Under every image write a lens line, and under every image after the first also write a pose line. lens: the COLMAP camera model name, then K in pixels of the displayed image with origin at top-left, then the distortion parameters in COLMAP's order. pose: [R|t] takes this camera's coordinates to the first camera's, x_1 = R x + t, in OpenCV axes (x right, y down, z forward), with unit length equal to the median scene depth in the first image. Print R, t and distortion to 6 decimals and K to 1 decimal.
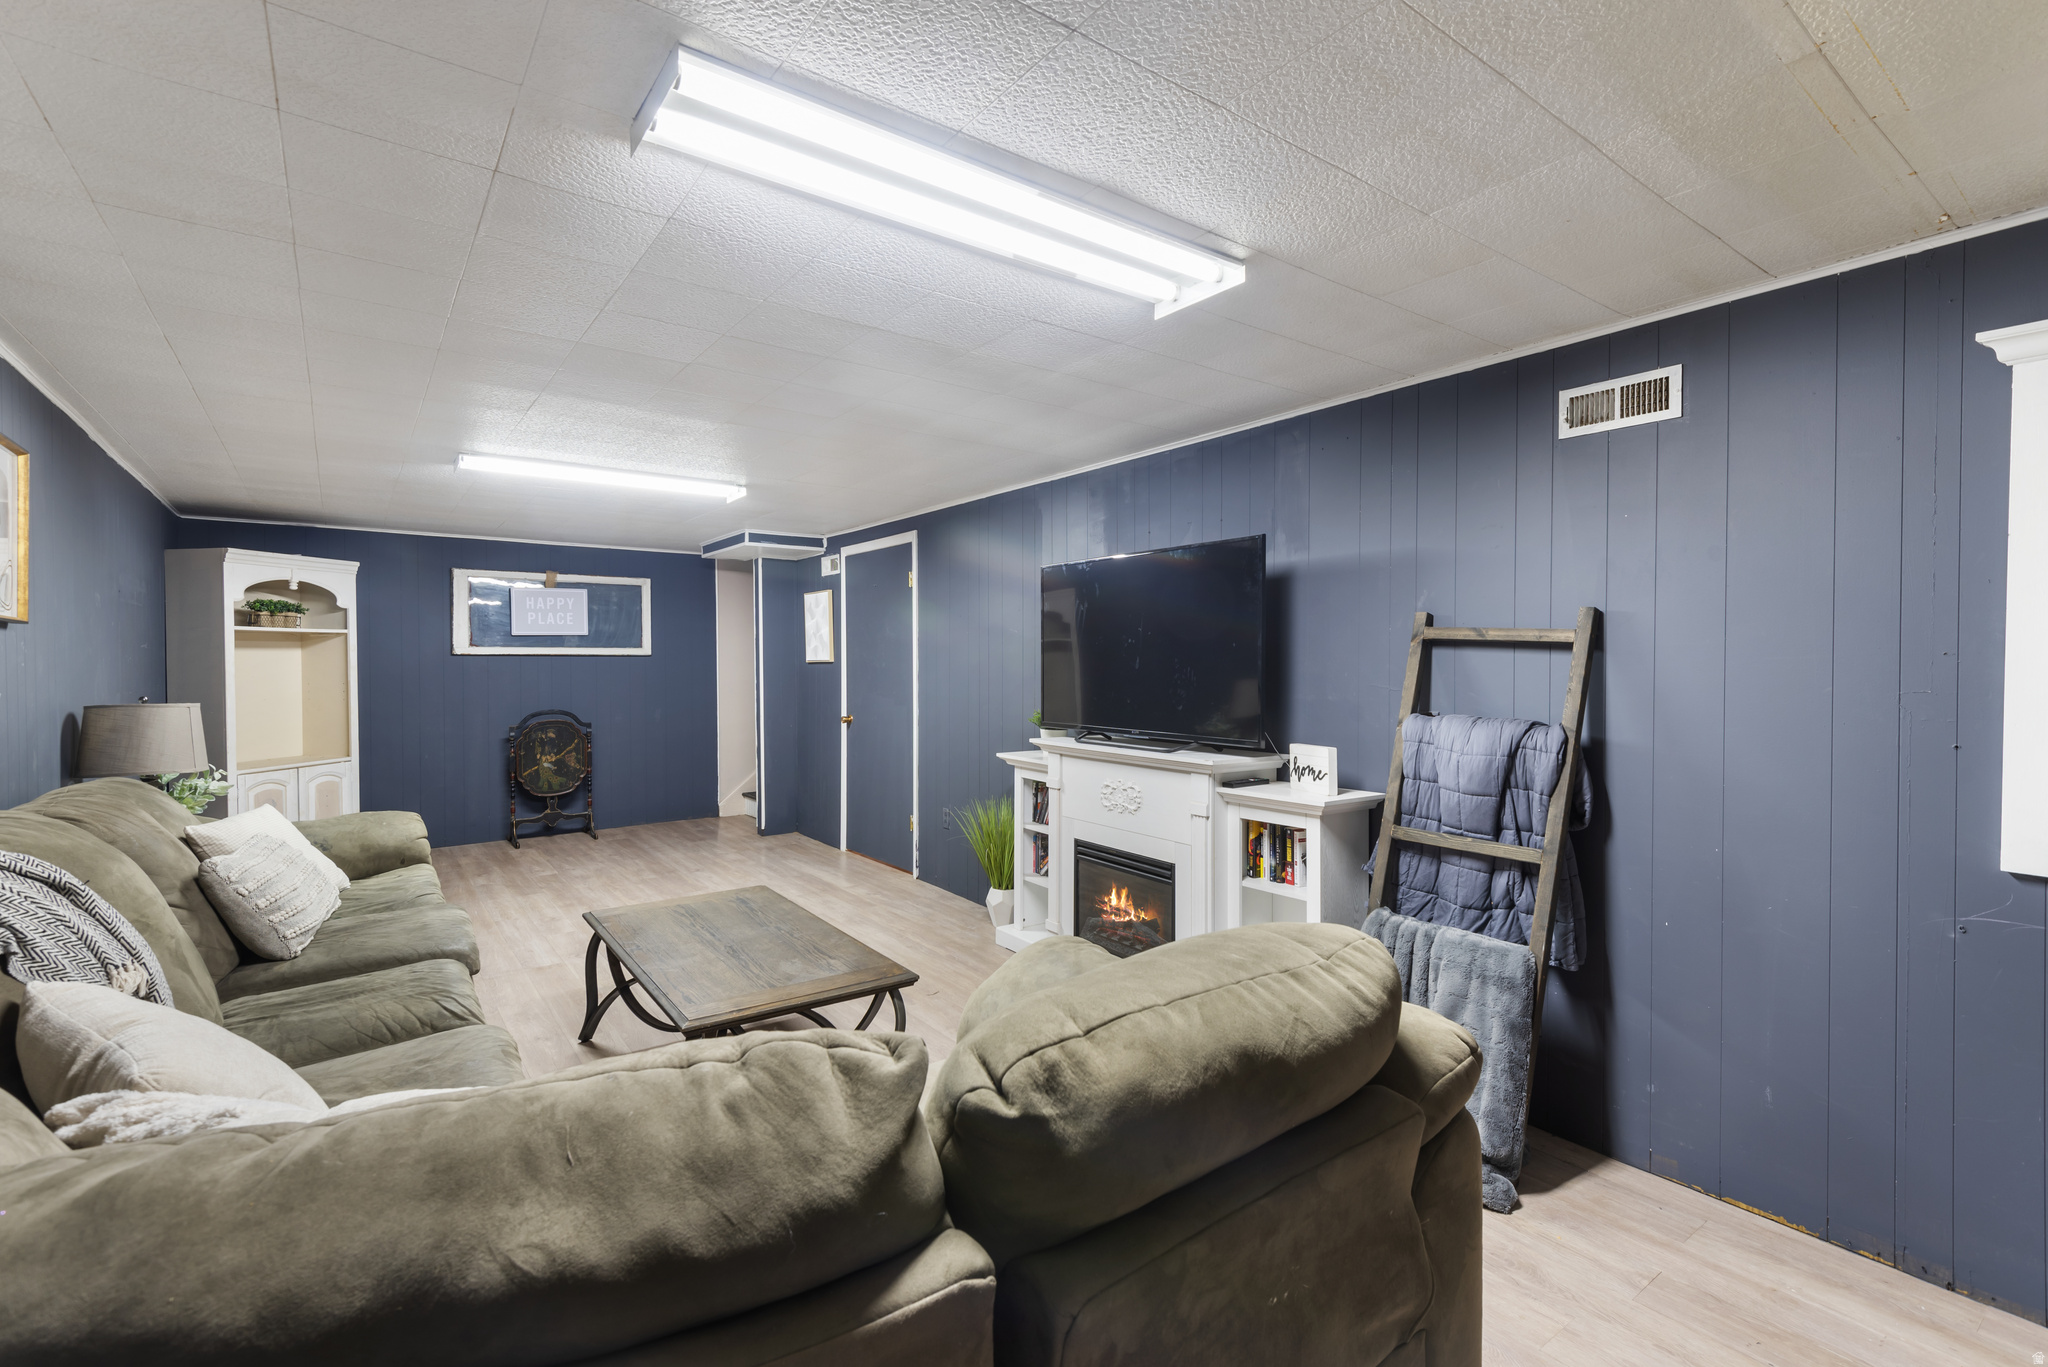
lens RADIAL K [[920.7, 0, 1022.4], [0, 920.7, 667.3], [0, 0, 1]] dist [0.027242, -0.000270]
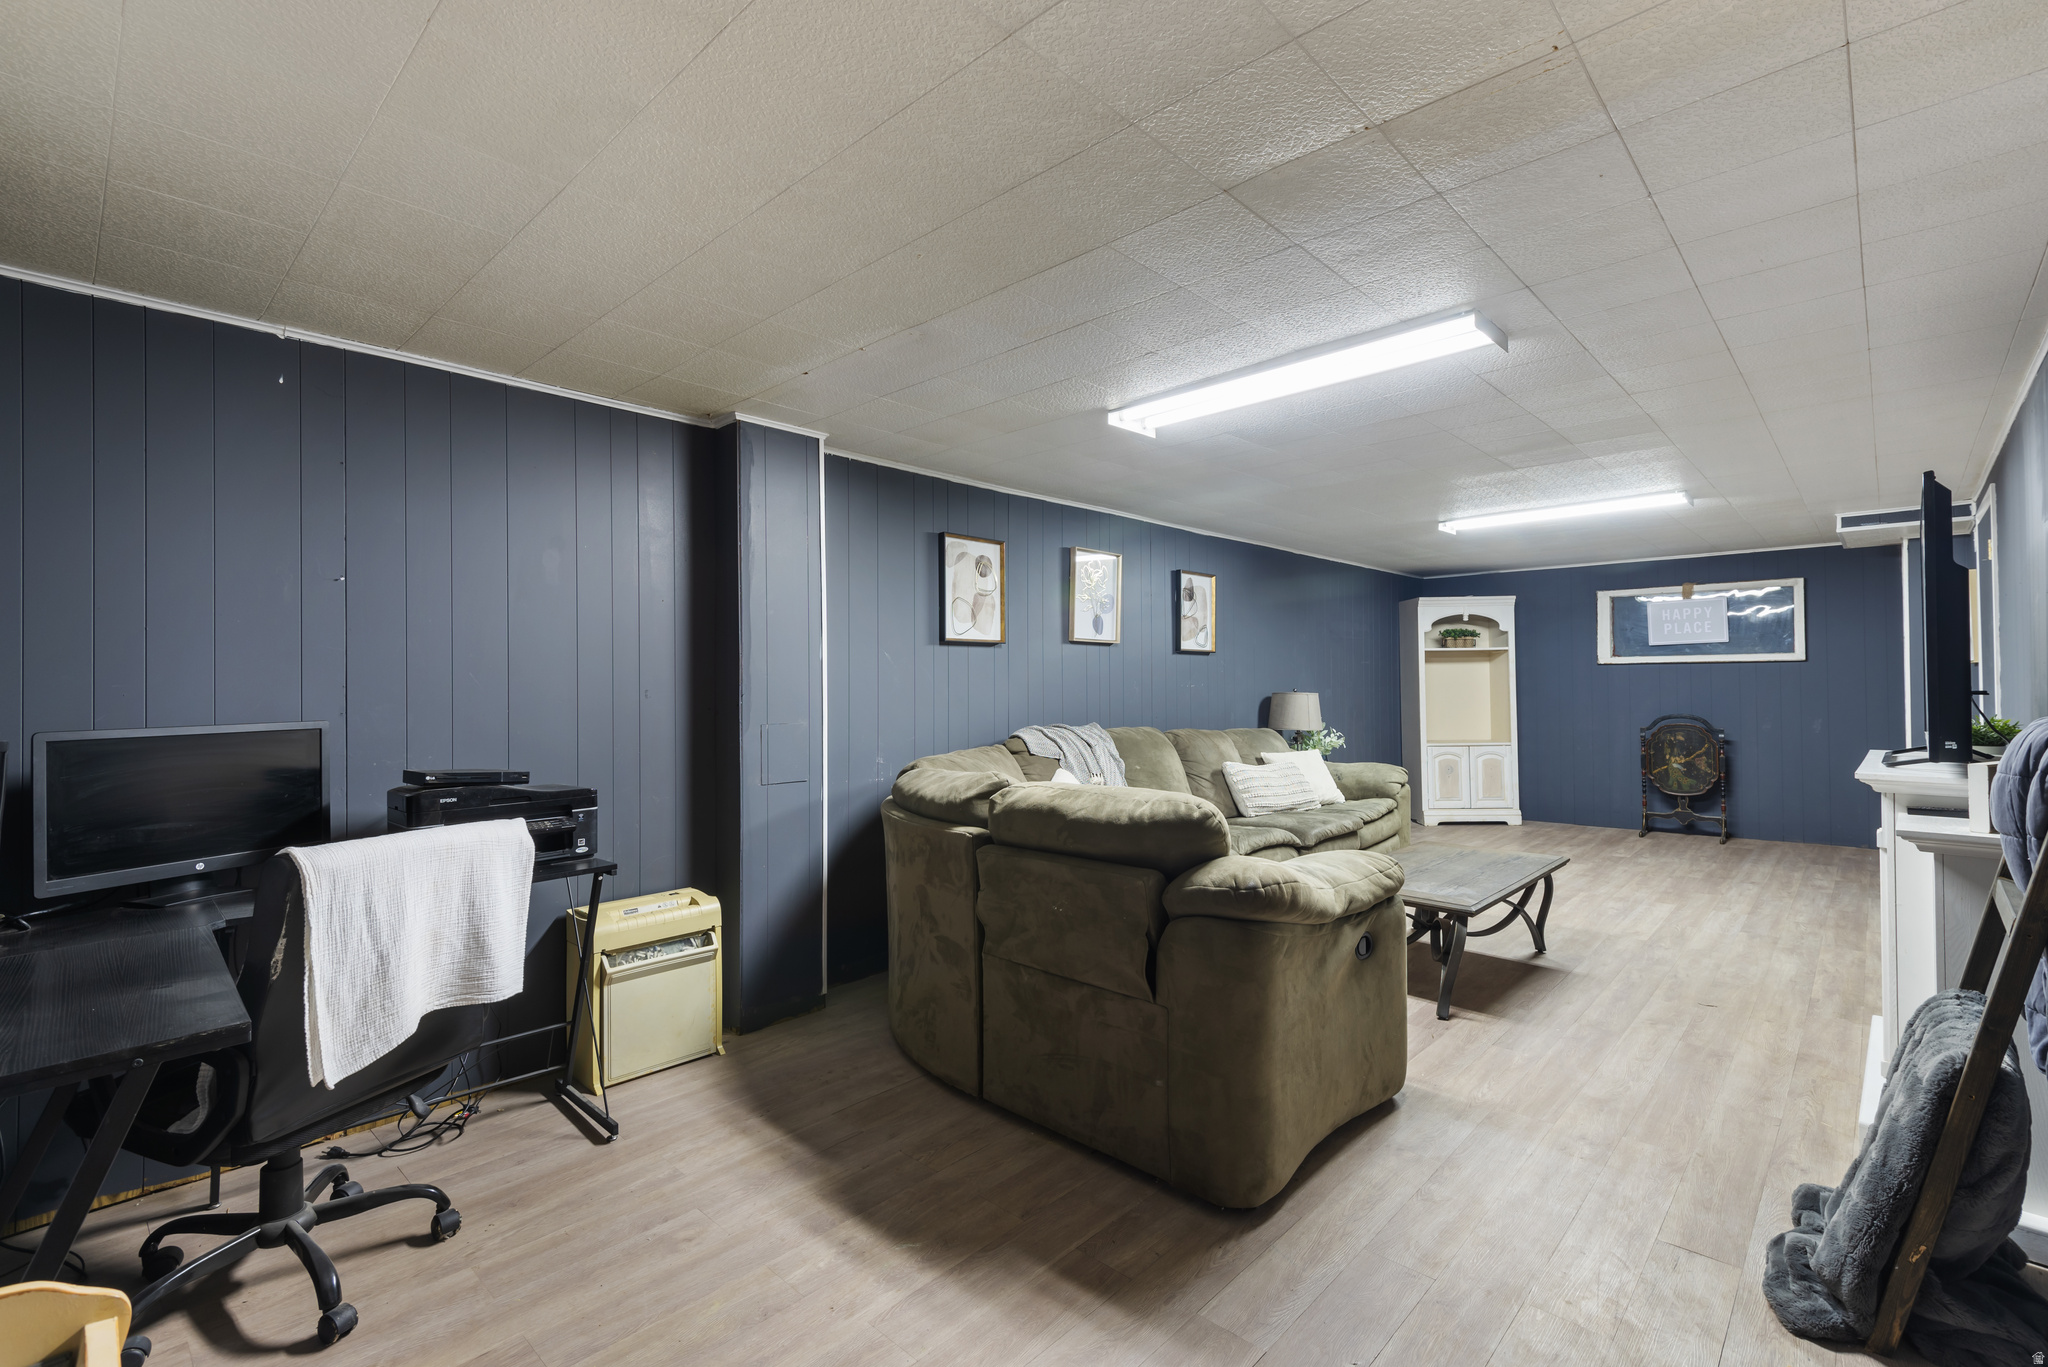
lens RADIAL K [[920.7, 0, 1022.4], [0, 920.7, 667.3], [0, 0, 1]] dist [0.027242, -0.000270]
pose [[0.172293, -0.018979, -0.984863, 0.425587], [0.000542, 0.999816, -0.019172, 0.012638], [0.985046, 0.002769, 0.172271, 0.077602]]
